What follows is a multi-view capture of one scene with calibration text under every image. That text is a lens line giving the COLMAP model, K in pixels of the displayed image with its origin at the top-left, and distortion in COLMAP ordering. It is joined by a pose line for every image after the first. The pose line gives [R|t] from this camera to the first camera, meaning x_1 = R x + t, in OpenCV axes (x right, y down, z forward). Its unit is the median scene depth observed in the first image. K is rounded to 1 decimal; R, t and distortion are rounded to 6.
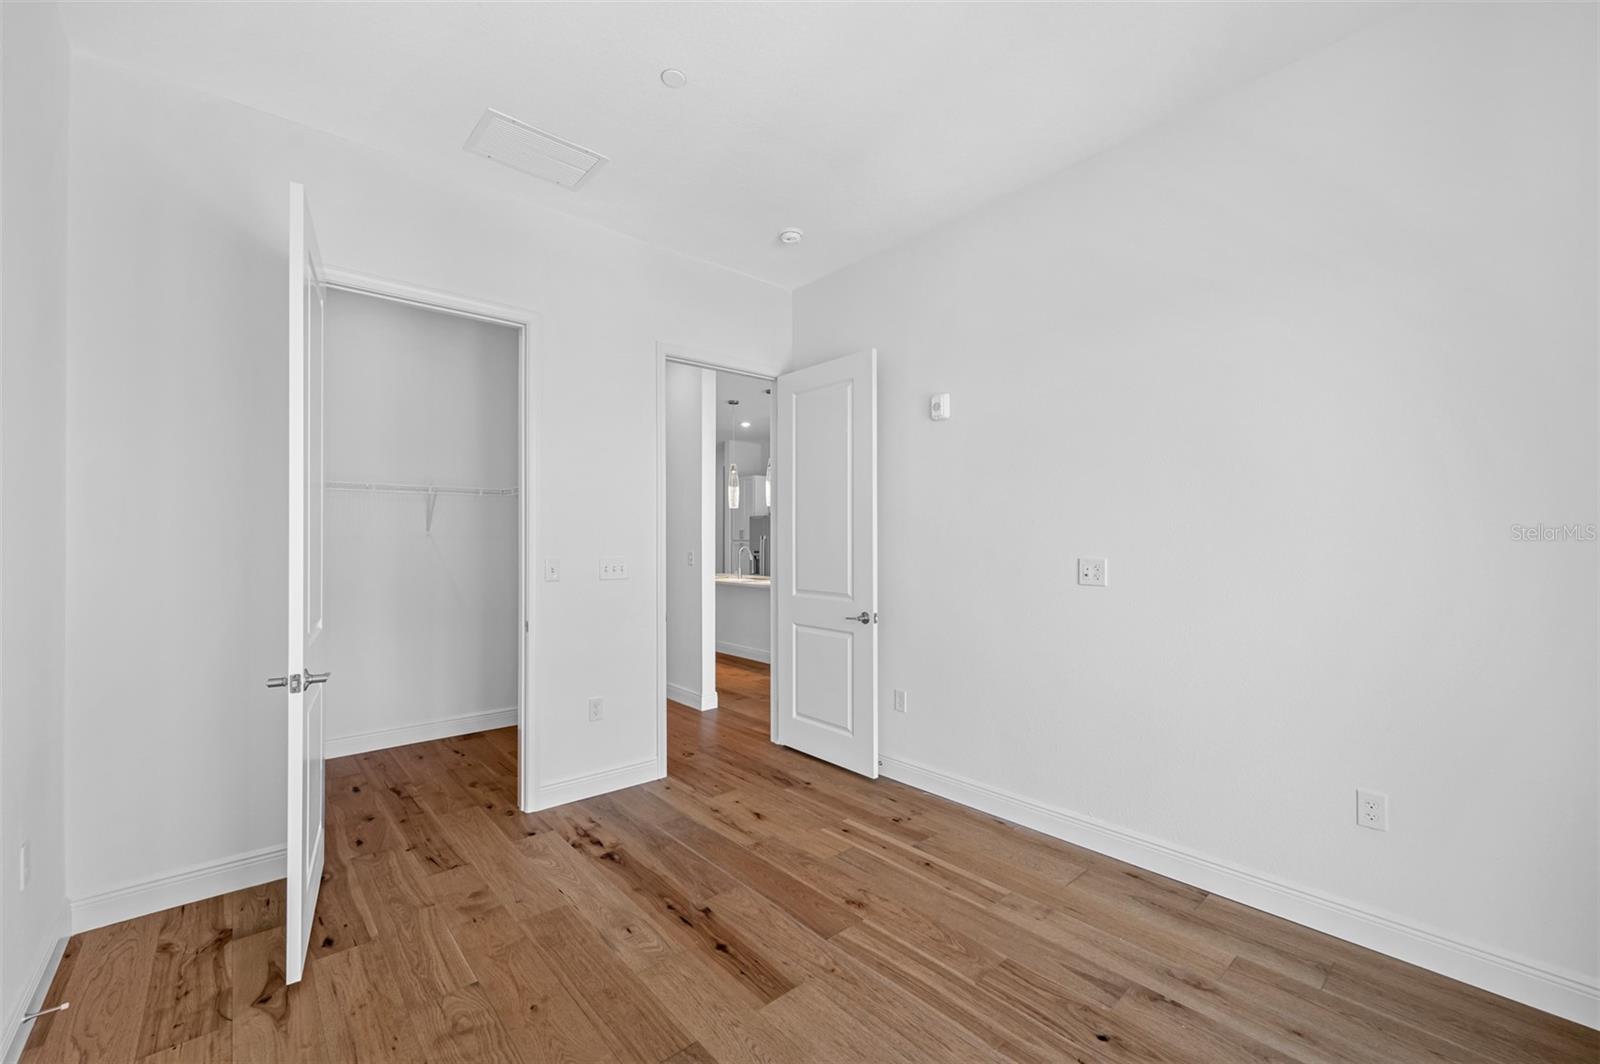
lens RADIAL K [[652.8, 0, 801.1], [0, 652.8, 544.4], [0, 0, 1]] dist [0.000110, 0.000720]
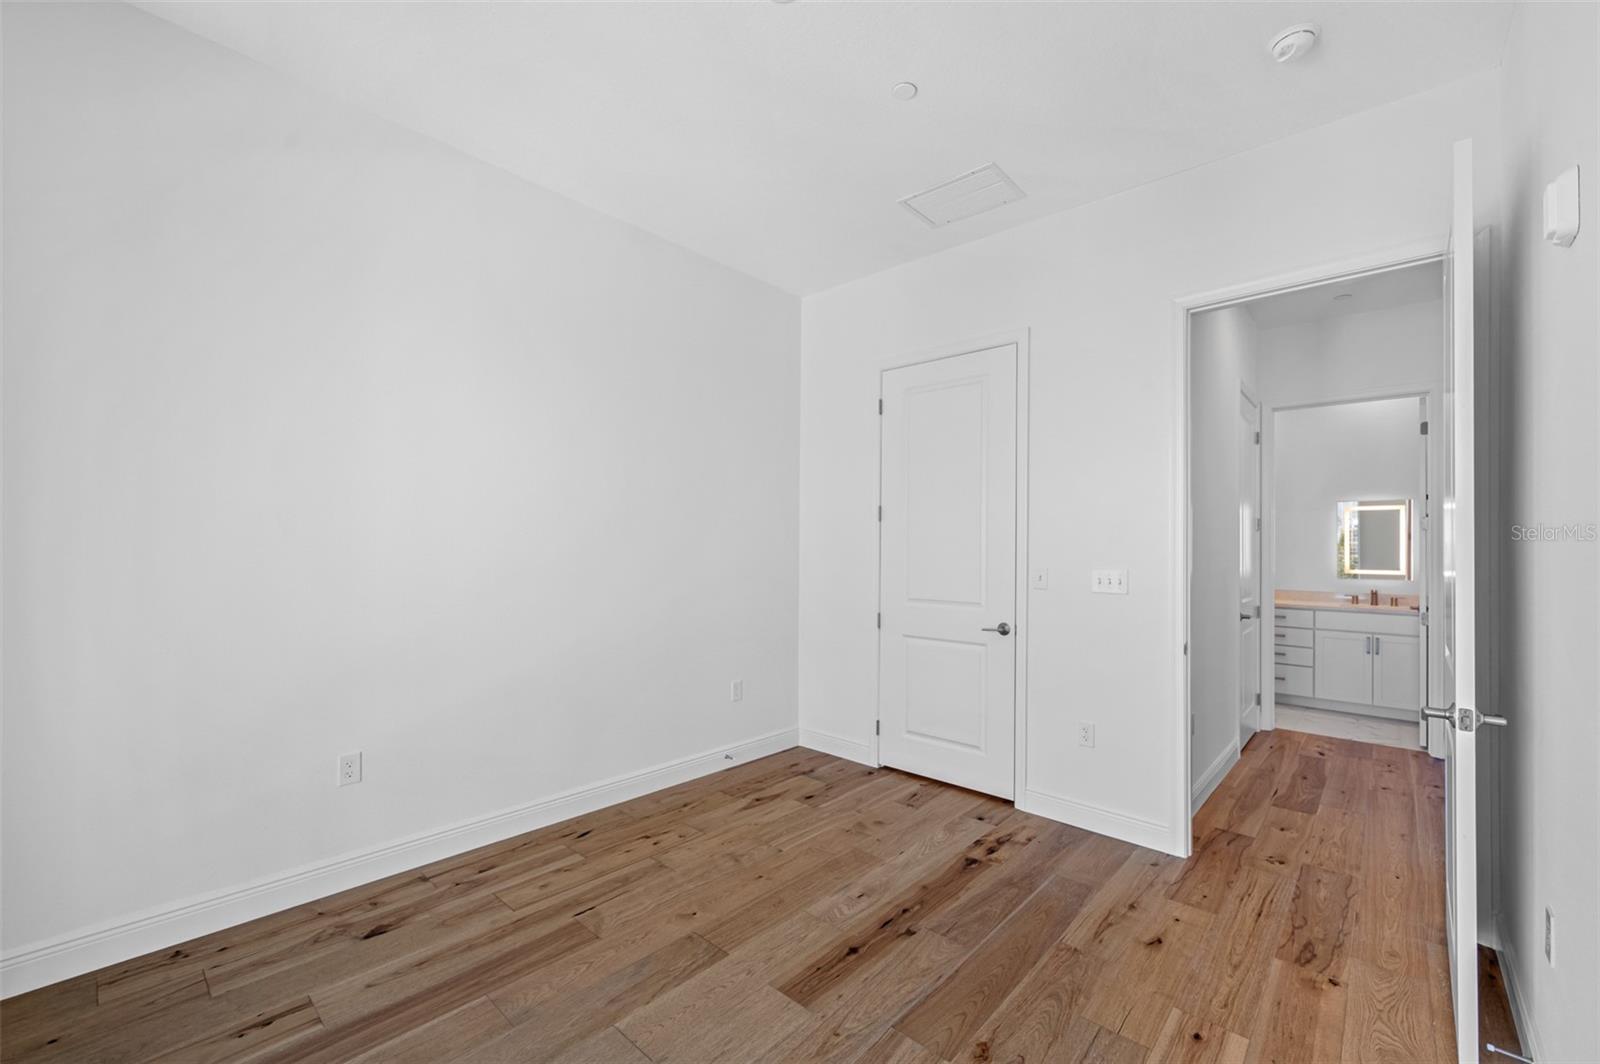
lens RADIAL K [[651.3, 0, 800.5], [0, 651.3, 536.6], [0, 0, 1]] dist [-0.001151, -0.000053]
pose [[0.115359, -0.012216, -0.993249, 0.769154], [-0.016203, 0.999768, -0.014178, -0.003477], [0.993192, 0.017729, 0.115134, 0.700330]]
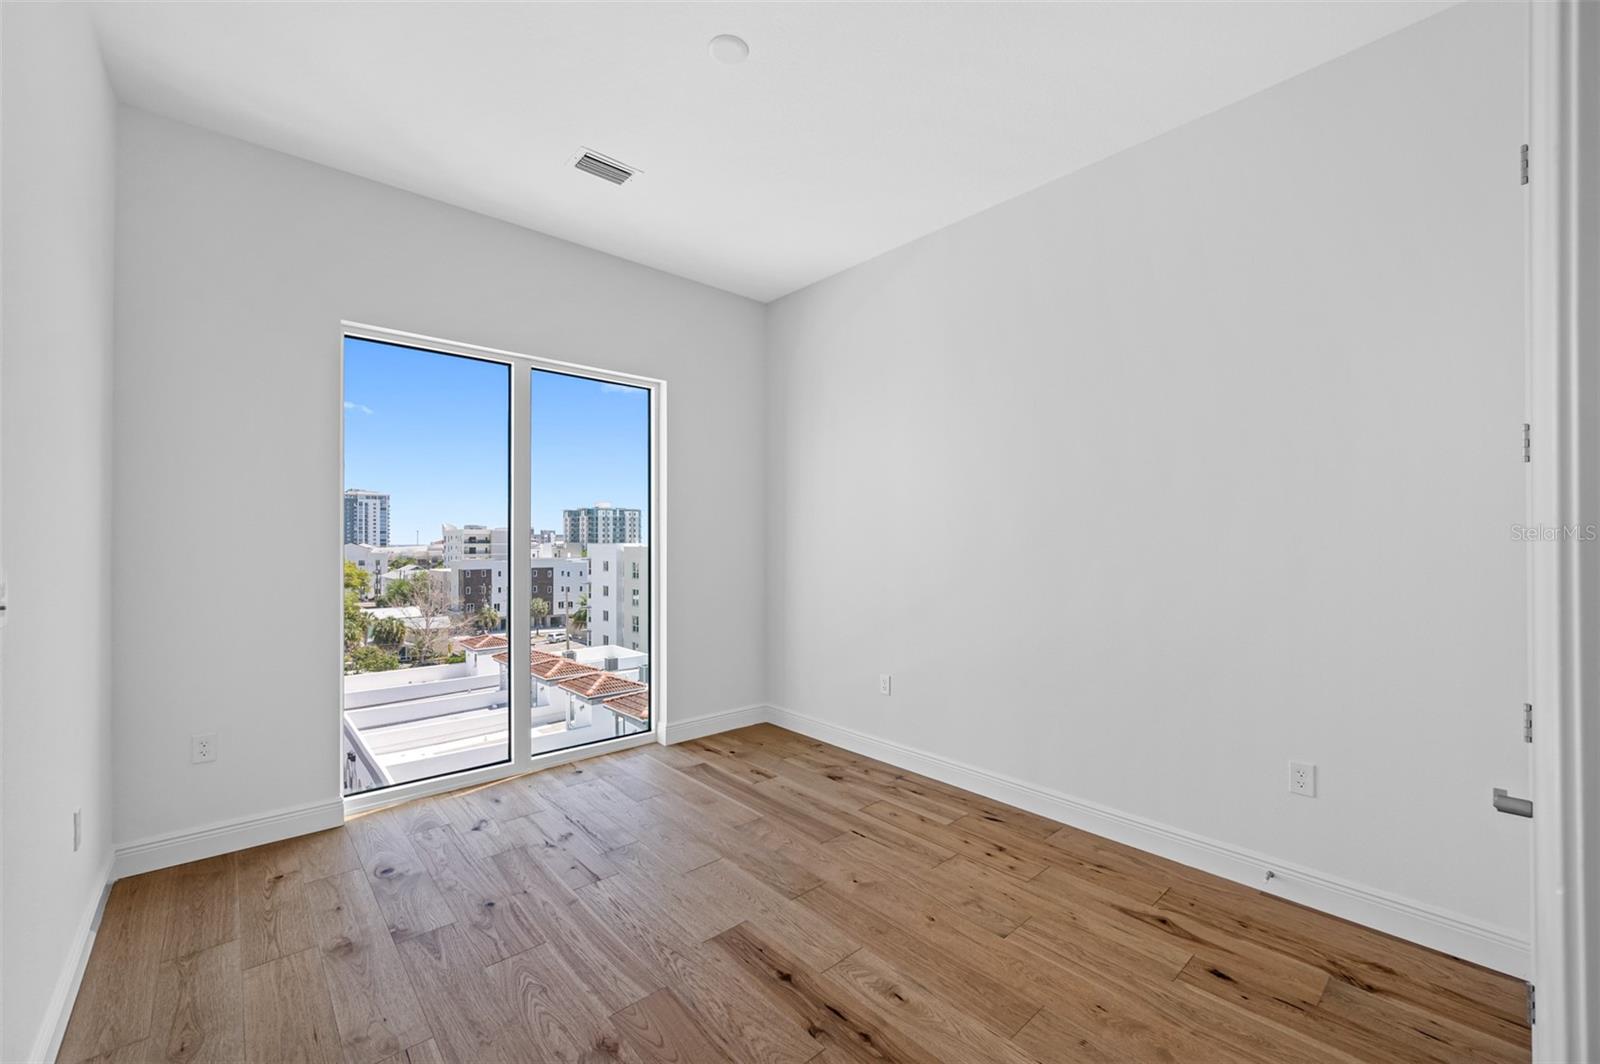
lens RADIAL K [[641.8, 0, 806.3], [0, 641.8, 536.4], [0, 0, 1]] dist [-0.000569, 0.000177]
pose [[-0.999826, 0.003821, -0.018278, -0.121376], [0.003826, 0.999993, -0.000243, -0.001530], [0.018277, -0.000313, -0.999833, 1.680439]]
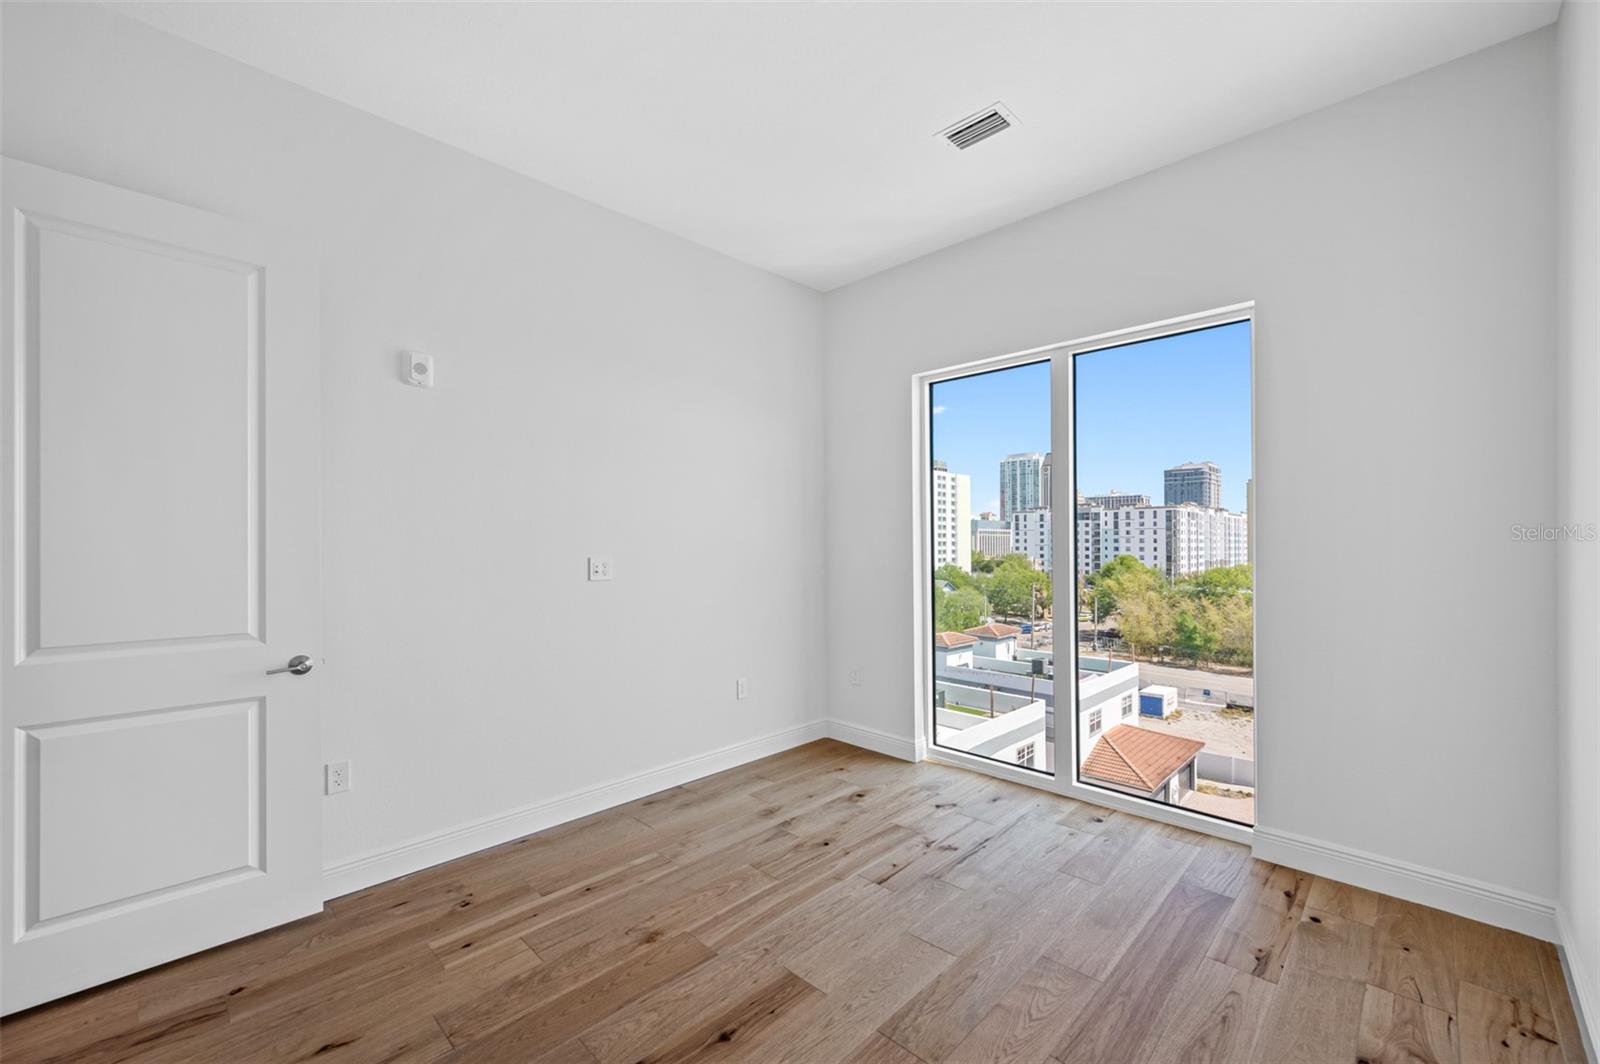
lens RADIAL K [[640.1, 0, 799.1], [0, 640.1, 544.1], [0, 0, 1]] dist [-0.000472, 0.000026]
pose [[-0.079647, 0.001928, 0.996821, -0.819460], [0.007254, 0.999973, -0.001355, 0.002421], [-0.996797, 0.007123, -0.079658, 0.855075]]
